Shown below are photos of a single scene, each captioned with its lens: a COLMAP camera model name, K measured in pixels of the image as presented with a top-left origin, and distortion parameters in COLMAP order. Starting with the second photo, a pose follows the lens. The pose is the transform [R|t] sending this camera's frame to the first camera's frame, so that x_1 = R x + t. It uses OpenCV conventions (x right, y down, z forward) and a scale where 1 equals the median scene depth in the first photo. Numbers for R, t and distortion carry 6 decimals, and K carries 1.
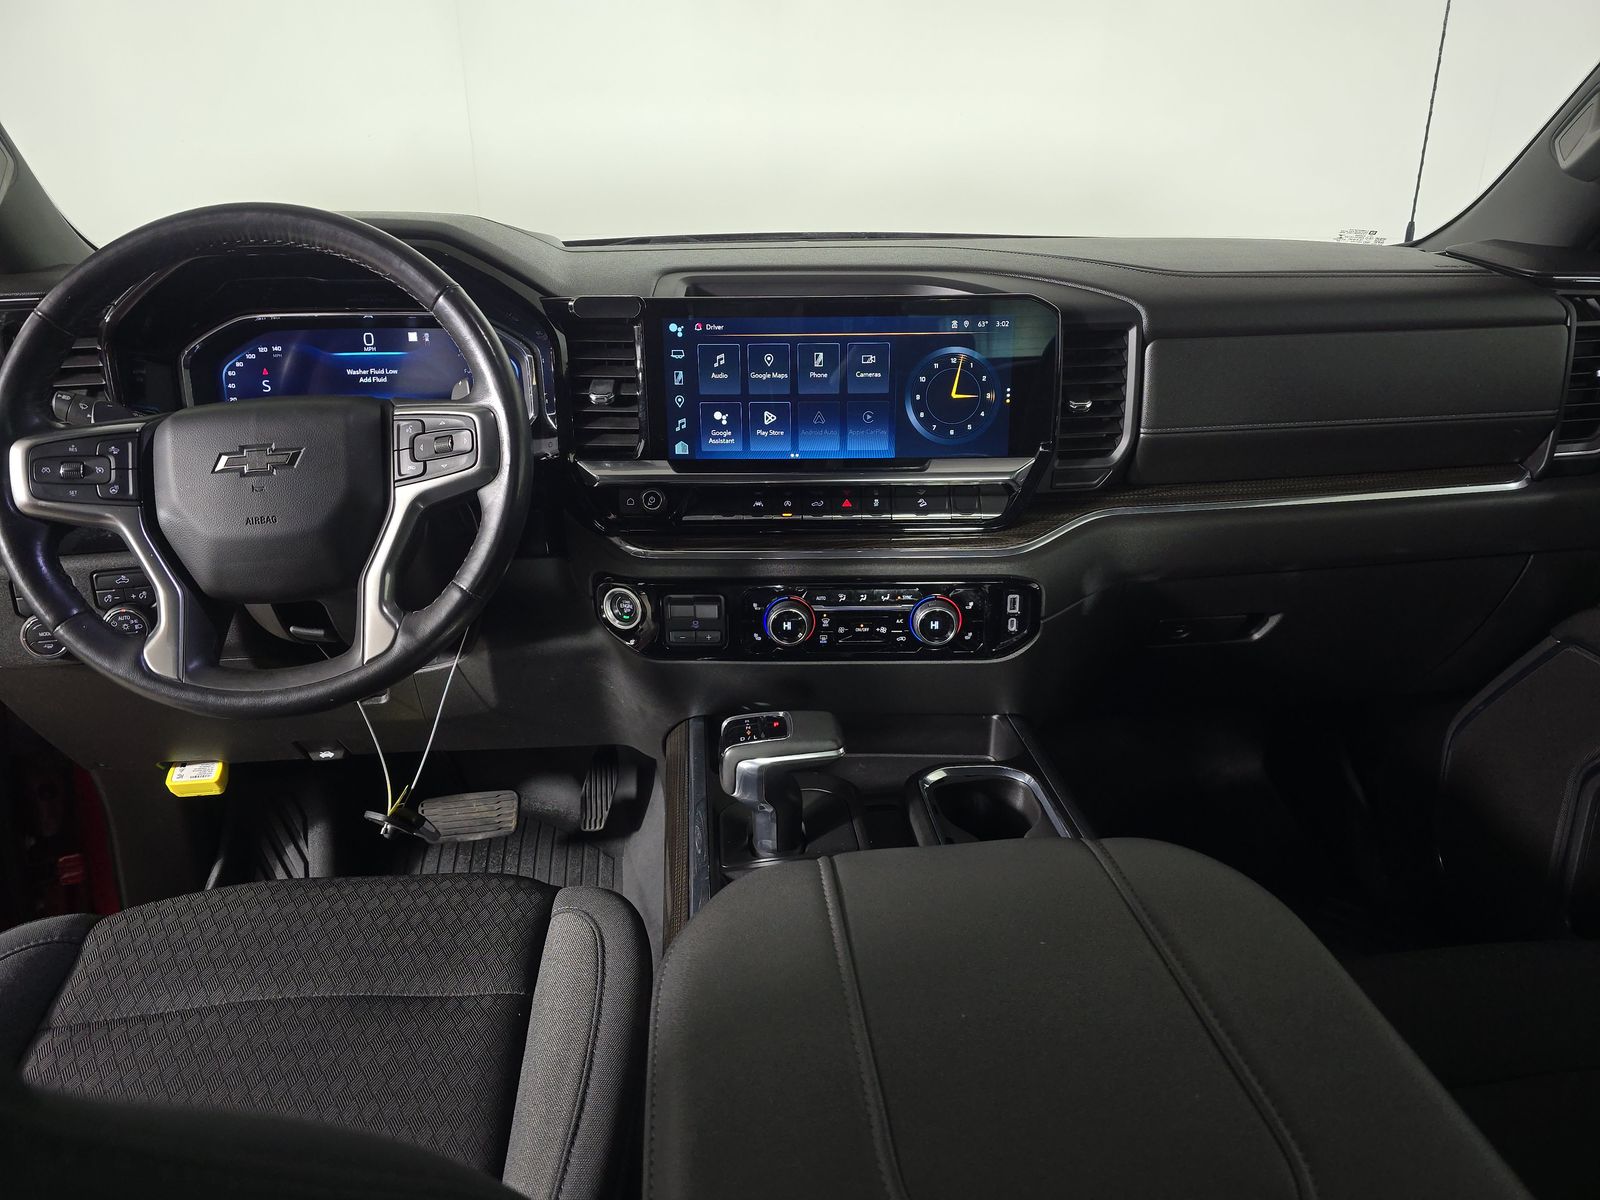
lens RADIAL K [[1080.3, 0, 831.6], [0, 1080.3, 655.1], [0, 0, 1]] dist [0.050507, -0.035337]
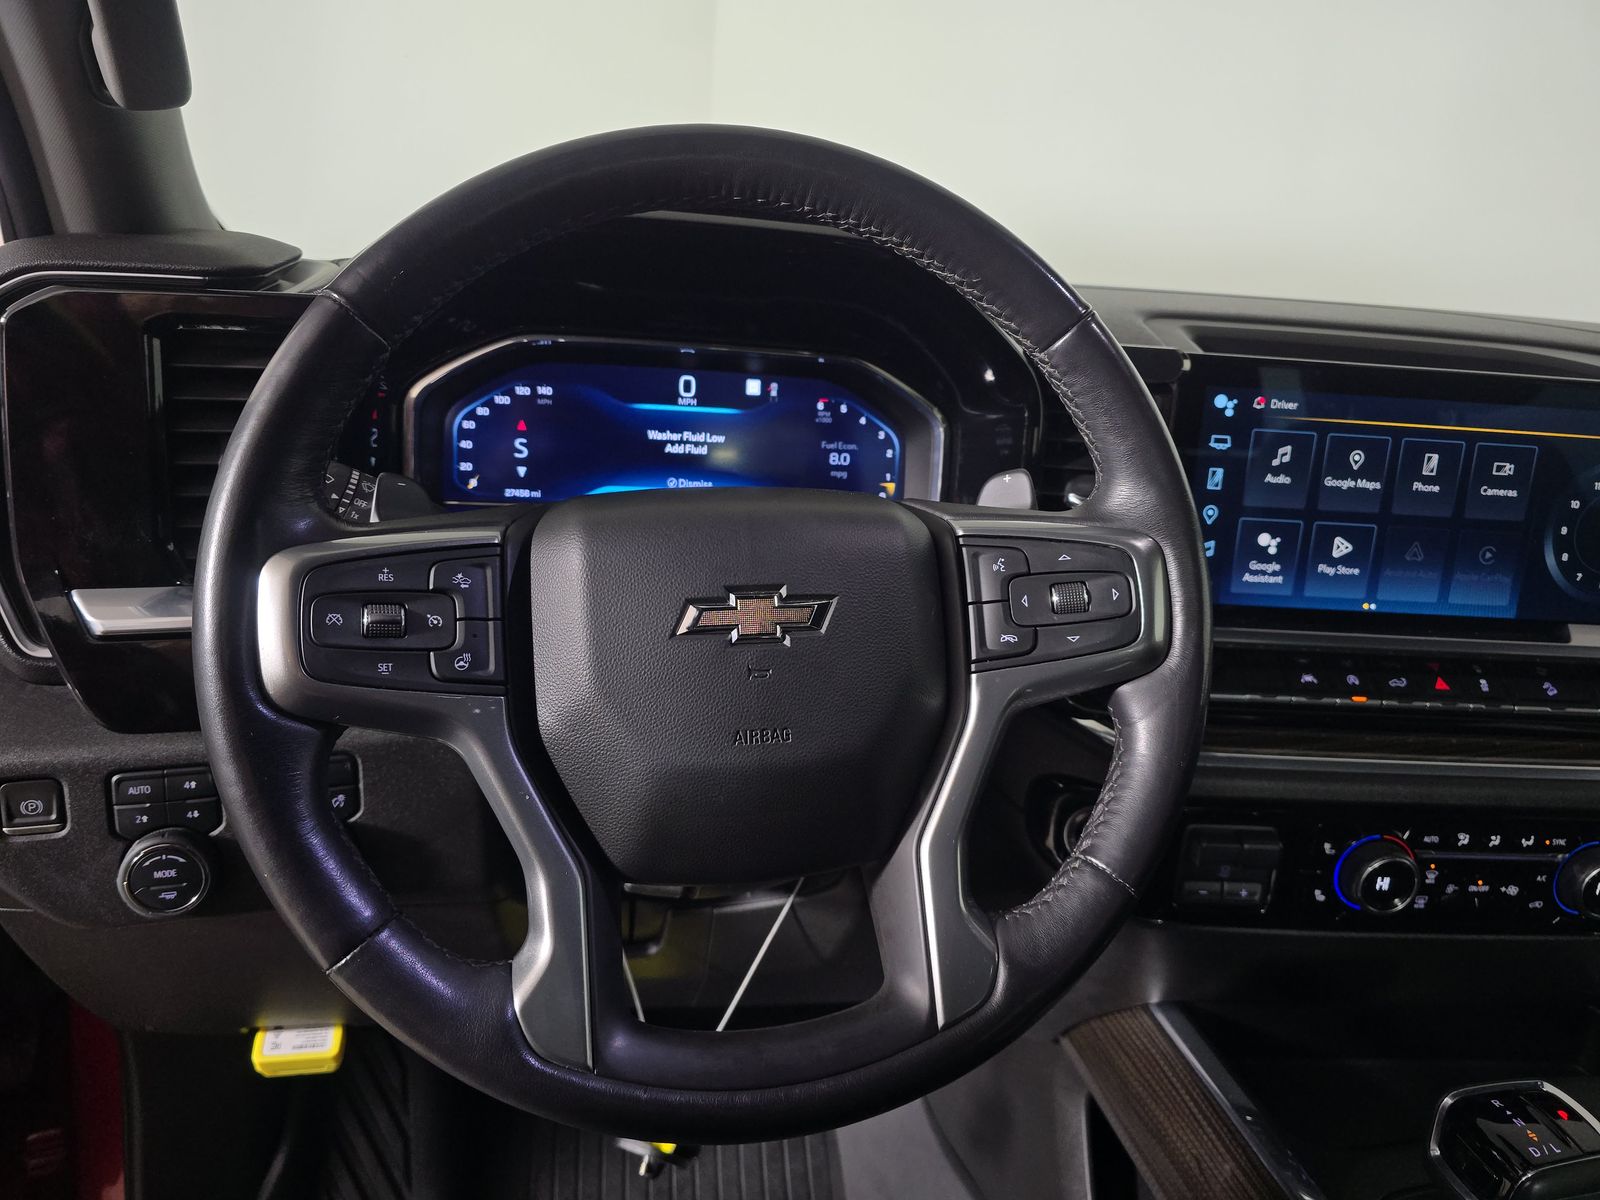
lens RADIAL K [[1080.3, 0, 808.5], [0, 1080.3, 635.0], [0, 0, 1]] dist [0.050507, -0.035337]
pose [[0.994434, 0.052393, 0.091416, -0.429176], [-0.045332, 0.995947, -0.077678, -0.104081], [-0.095115, 0.073101, 0.992779, 0.396293]]
